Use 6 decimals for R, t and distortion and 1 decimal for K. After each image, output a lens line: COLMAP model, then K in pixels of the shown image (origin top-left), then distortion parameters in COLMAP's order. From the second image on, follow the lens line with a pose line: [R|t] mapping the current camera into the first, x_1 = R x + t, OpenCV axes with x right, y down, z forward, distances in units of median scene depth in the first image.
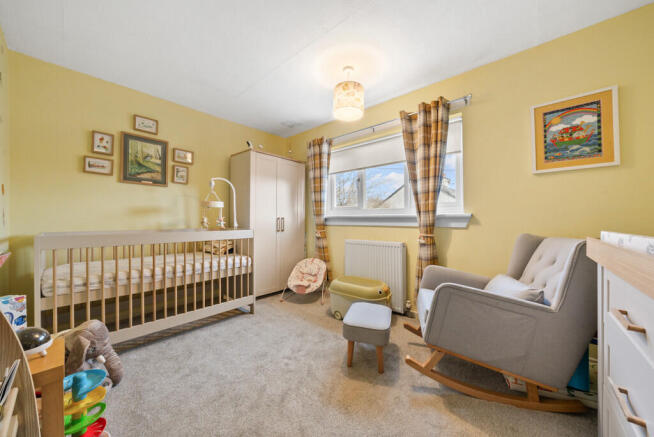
lens RADIAL K [[230.8, 0, 326.6], [0, 230.8, 221.3], [0, 0, 1]] dist [-0.001851, -0.000511]
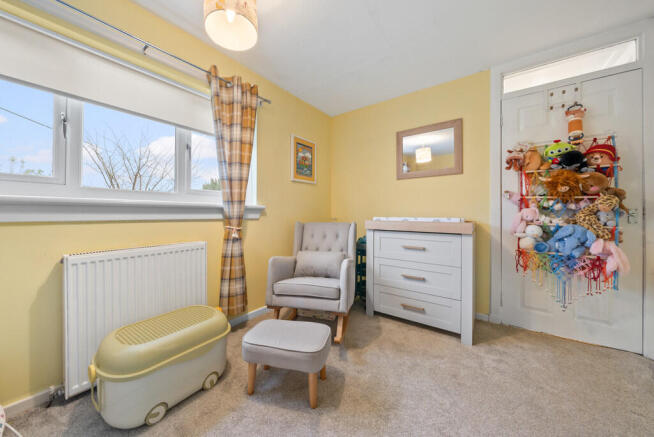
lens RADIAL K [[230.8, 0, 325.6], [0, 230.8, 211.4], [0, 0, 1]] dist [-0.001851, -0.000511]
pose [[-0.079016, 0.010497, 0.996818, -0.594576], [0.001108, 0.999945, -0.010442, 0.006152], [-0.996873, 0.000279, -0.079023, 0.934635]]
